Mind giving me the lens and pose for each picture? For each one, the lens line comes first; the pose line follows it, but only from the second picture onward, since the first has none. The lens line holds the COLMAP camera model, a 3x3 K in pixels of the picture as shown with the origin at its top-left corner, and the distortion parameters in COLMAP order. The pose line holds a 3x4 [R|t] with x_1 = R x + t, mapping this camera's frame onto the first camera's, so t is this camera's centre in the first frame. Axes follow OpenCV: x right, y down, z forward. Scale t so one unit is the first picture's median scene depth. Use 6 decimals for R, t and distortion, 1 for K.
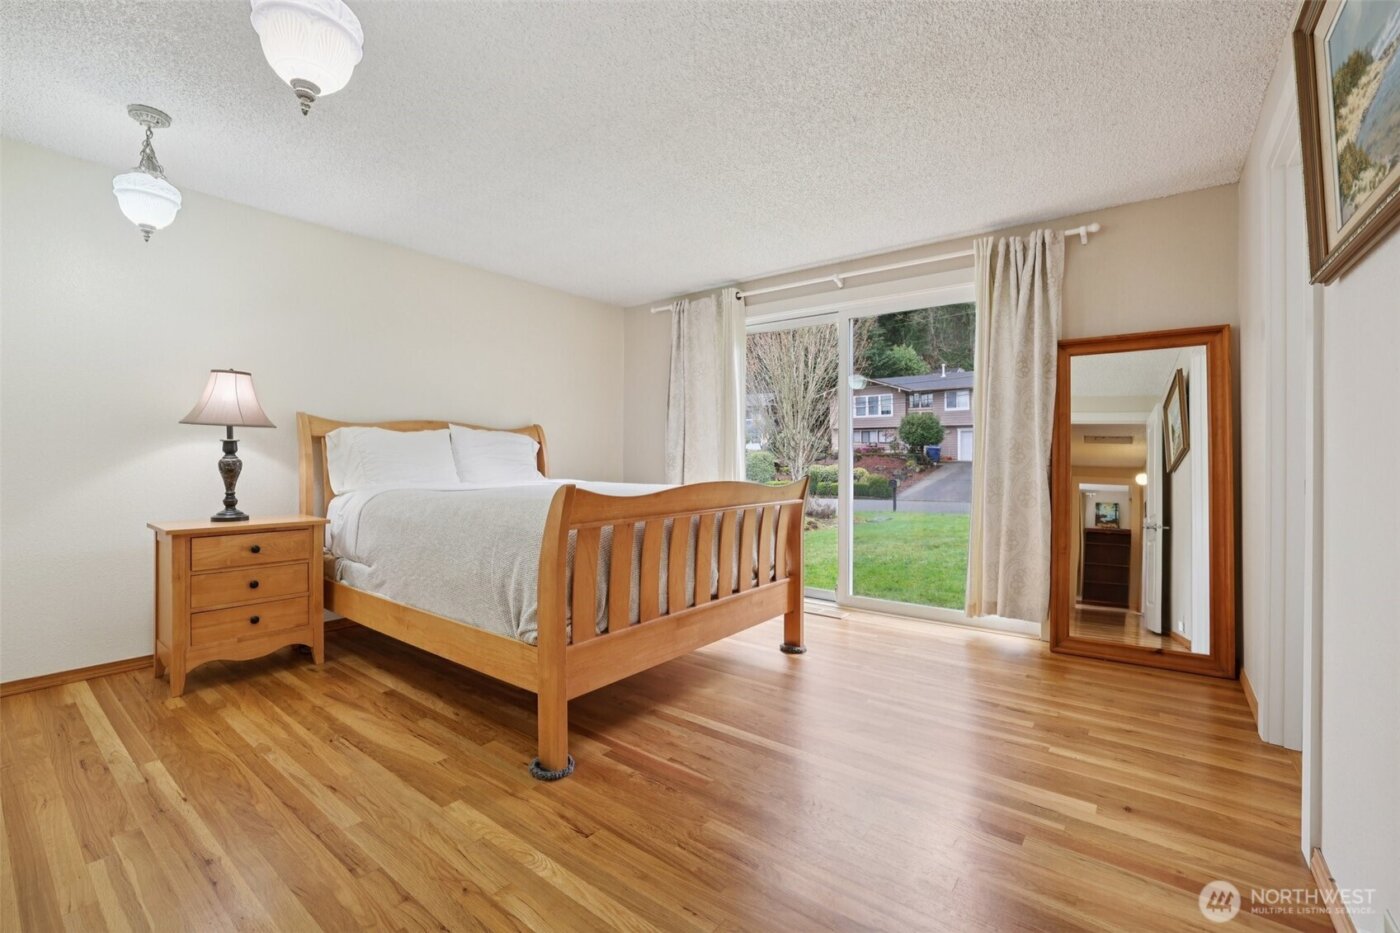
lens RADIAL K [[614.1, 0, 706.6], [0, 614.1, 462.0], [0, 0, 1]] dist [-0.043780, 0.015943]
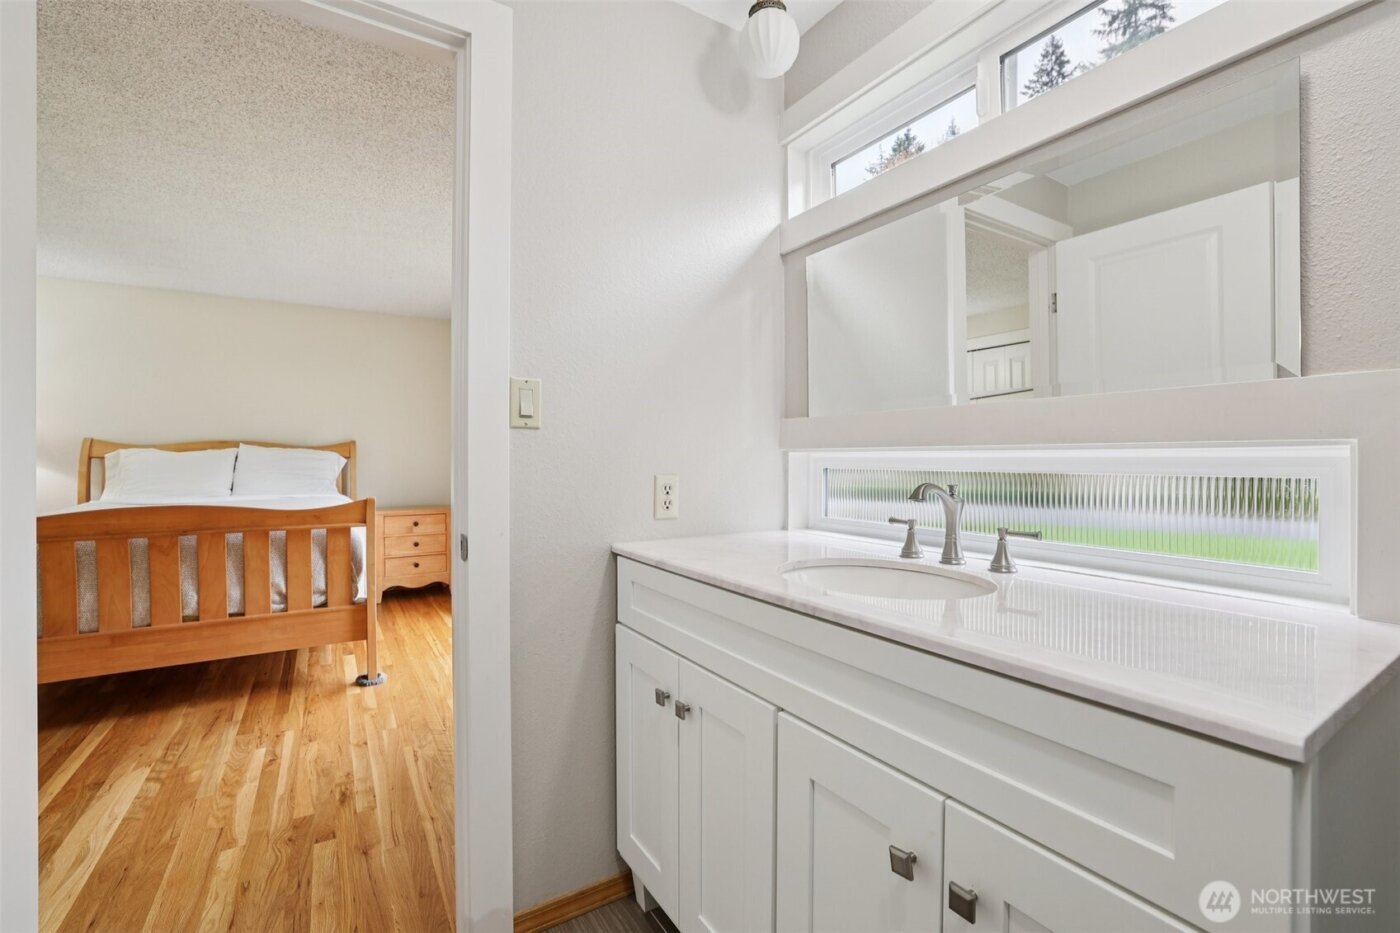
lens RADIAL K [[614.1, 0, 706.0], [0, 614.1, 460.6], [0, 0, 1]] dist [-0.043780, 0.015943]
pose [[0.933418, -0.002746, -0.358779, 1.105295], [0.000426, 0.999979, -0.006543, -0.032321], [0.358789, 0.005954, 0.933400, 0.361725]]
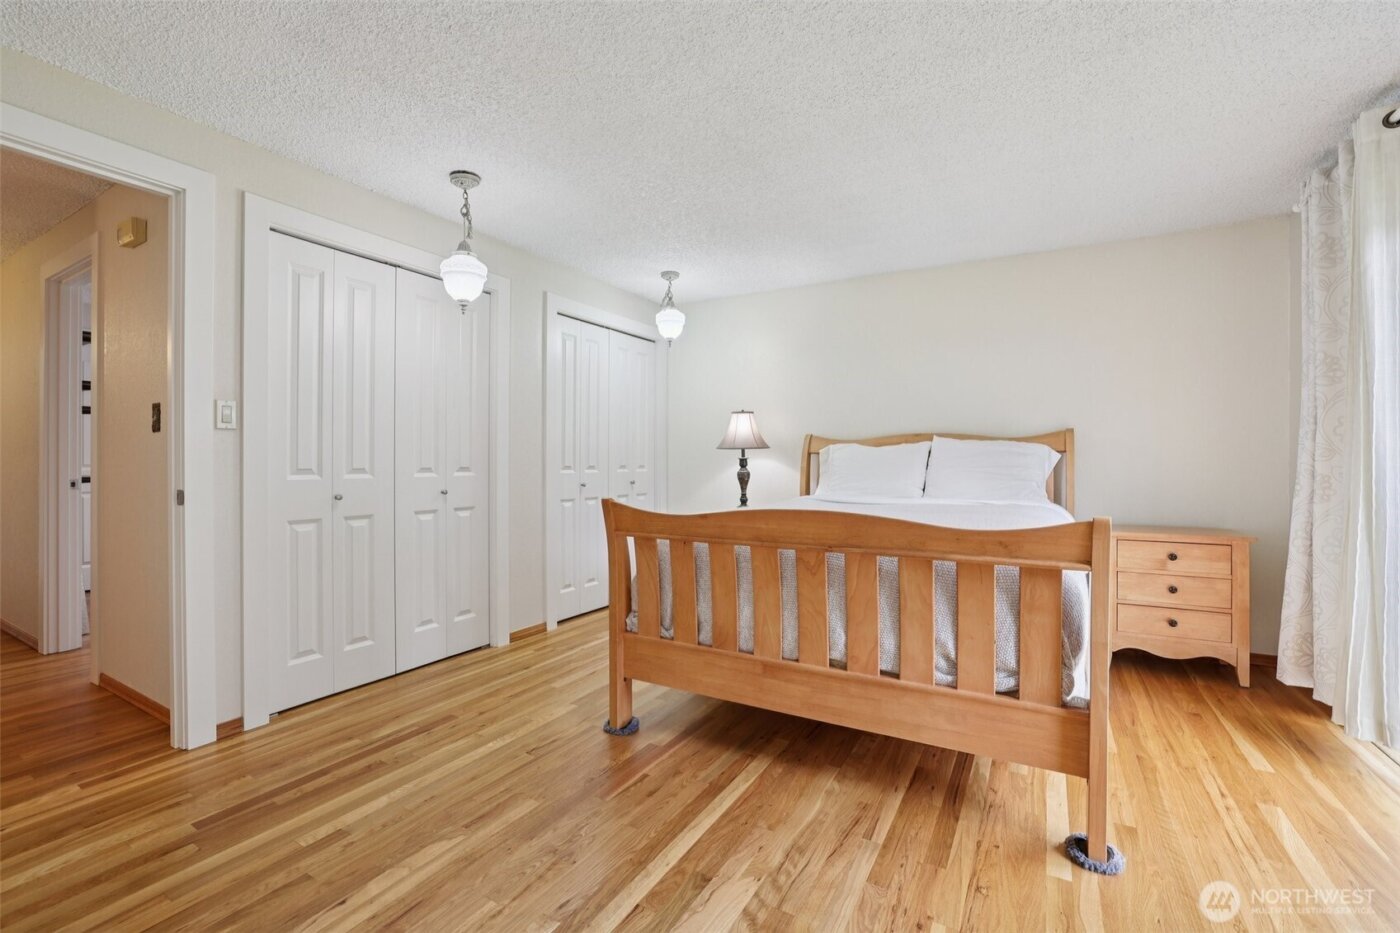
lens RADIAL K [[614.1, 0, 677.7], [0, 614.1, 462.4], [0, 0, 1]] dist [-0.043780, 0.015943]
pose [[0.097556, -0.000509, -0.995230, 0.697189], [-0.008112, 0.999966, -0.001306, -0.022727], [0.995197, 0.008201, 0.097549, 0.694919]]
